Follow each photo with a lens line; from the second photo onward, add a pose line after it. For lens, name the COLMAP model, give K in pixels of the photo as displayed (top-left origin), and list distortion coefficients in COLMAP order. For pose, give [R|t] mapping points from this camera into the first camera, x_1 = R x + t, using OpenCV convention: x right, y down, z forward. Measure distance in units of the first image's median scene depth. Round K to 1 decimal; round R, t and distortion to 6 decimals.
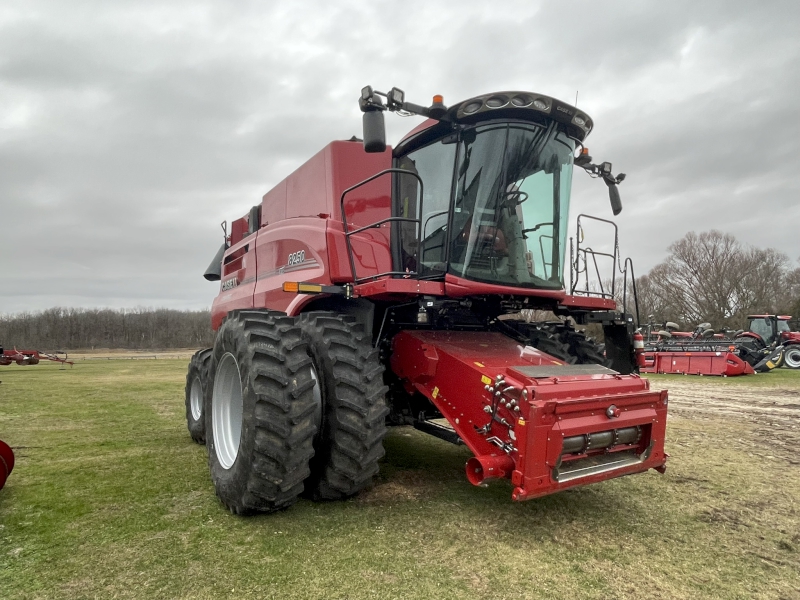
lens RADIAL K [[485.0, 0, 397.8], [0, 485.0, 283.6], [0, 0, 1]] dist [-0.004329, -0.001378]
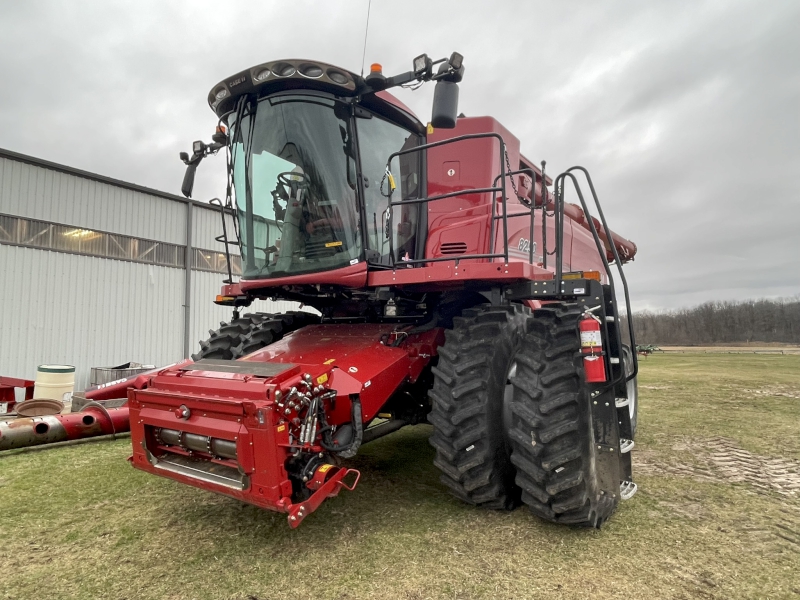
lens RADIAL K [[485.0, 0, 397.8], [0, 485.0, 283.6], [0, 0, 1]] dist [-0.004329, -0.001378]
pose [[0.376611, -0.102111, -0.920727, 1.277632], [0.114876, 0.991383, -0.062959, 0.112417], [0.919221, -0.082058, 0.385096, 0.909453]]
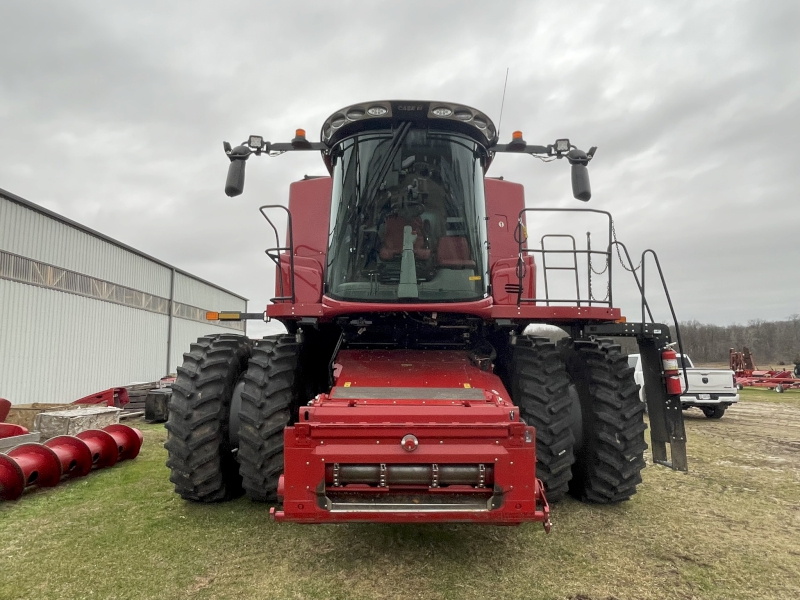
lens RADIAL K [[485.0, 0, 397.8], [0, 485.0, 283.6], [0, 0, 1]] dist [-0.004329, -0.001378]
pose [[0.838745, -0.086353, -0.537633, 0.803188], [0.066254, 0.996194, -0.056644, 0.024991], [0.540478, 0.011889, 0.841274, 0.221642]]
